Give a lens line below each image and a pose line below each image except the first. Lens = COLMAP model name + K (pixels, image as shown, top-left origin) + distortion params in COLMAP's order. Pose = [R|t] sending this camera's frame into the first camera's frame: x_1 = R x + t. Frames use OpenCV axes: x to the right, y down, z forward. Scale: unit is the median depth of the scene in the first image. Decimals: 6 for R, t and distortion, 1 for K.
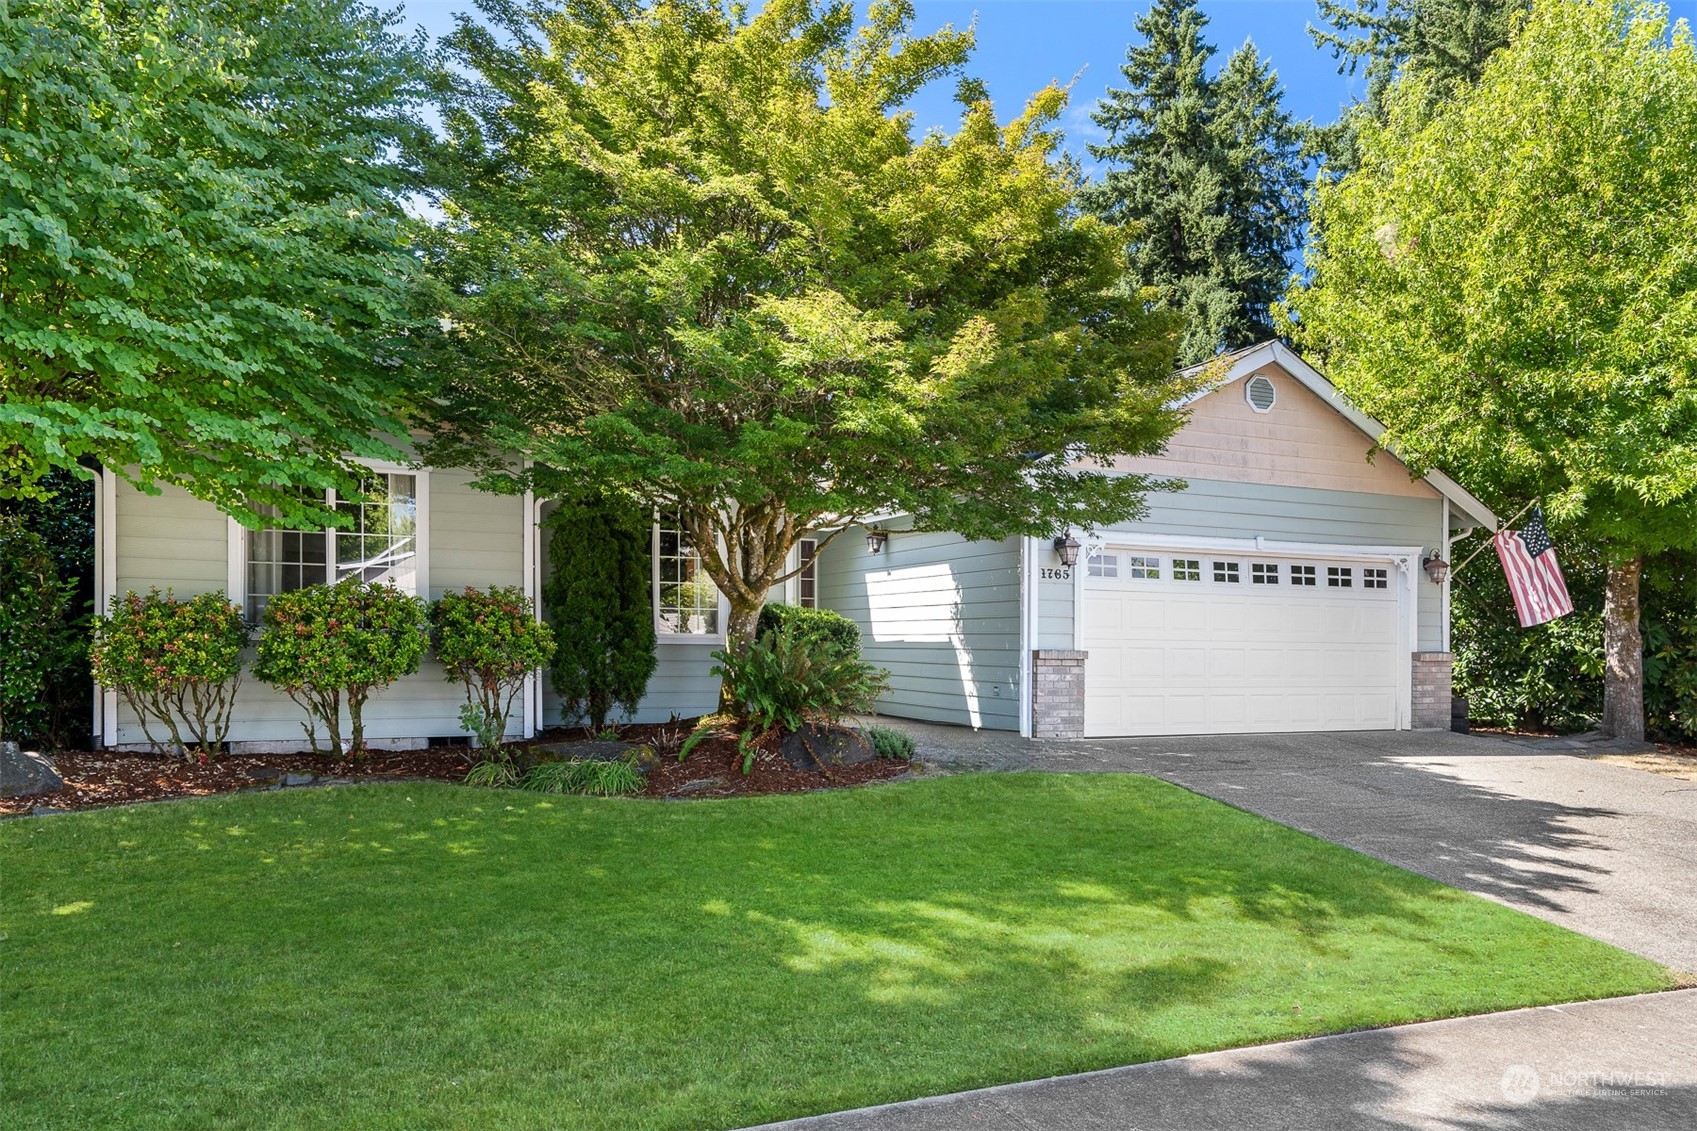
lens RADIAL K [[1068.6, 0, 850.2], [0, 1068.6, 584.9], [0, 0, 1]] dist [0.002850, -0.000839]
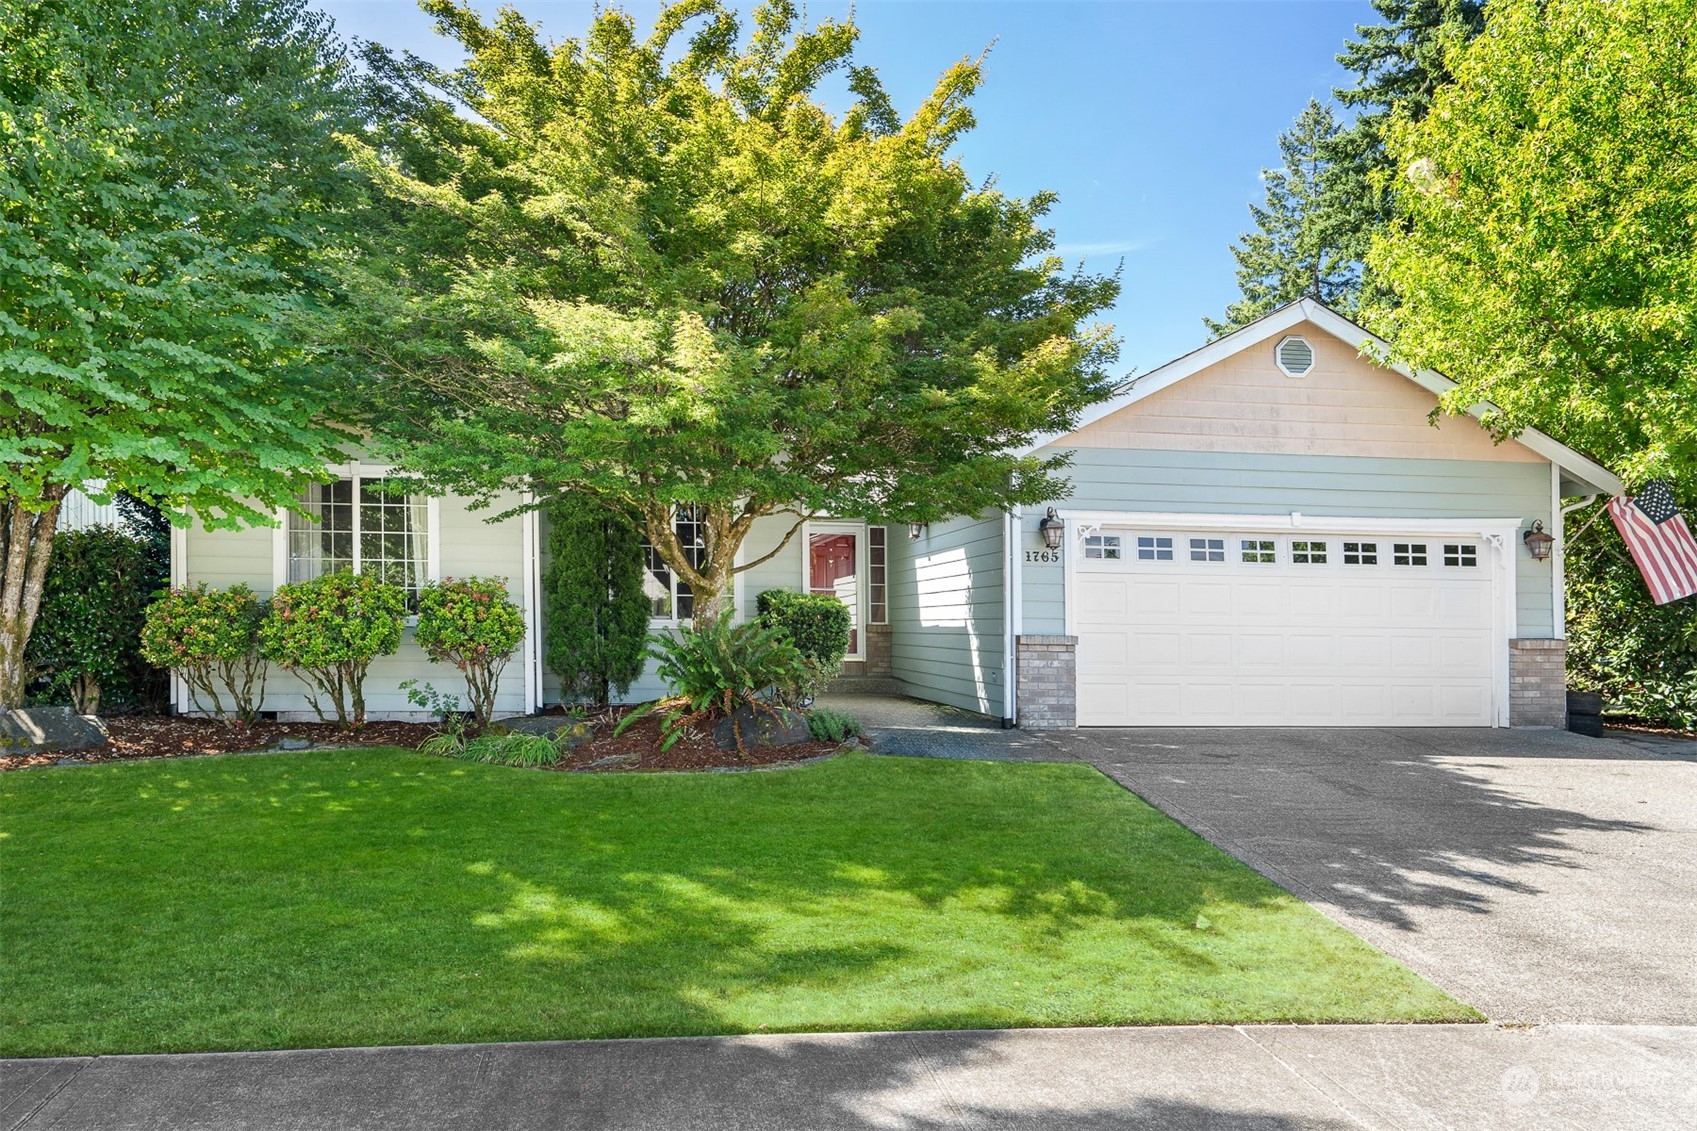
lens RADIAL K [[1067.0, 0, 848.5], [0, 1067.0, 565.5], [0, 0, 1]] dist [0.002300, 0.000032]
pose [[0.967575, -0.014887, -0.252146, 0.293829], [0.013233, 0.999878, -0.008254, 0.003839], [0.252238, 0.004650, 0.967654, 0.020585]]
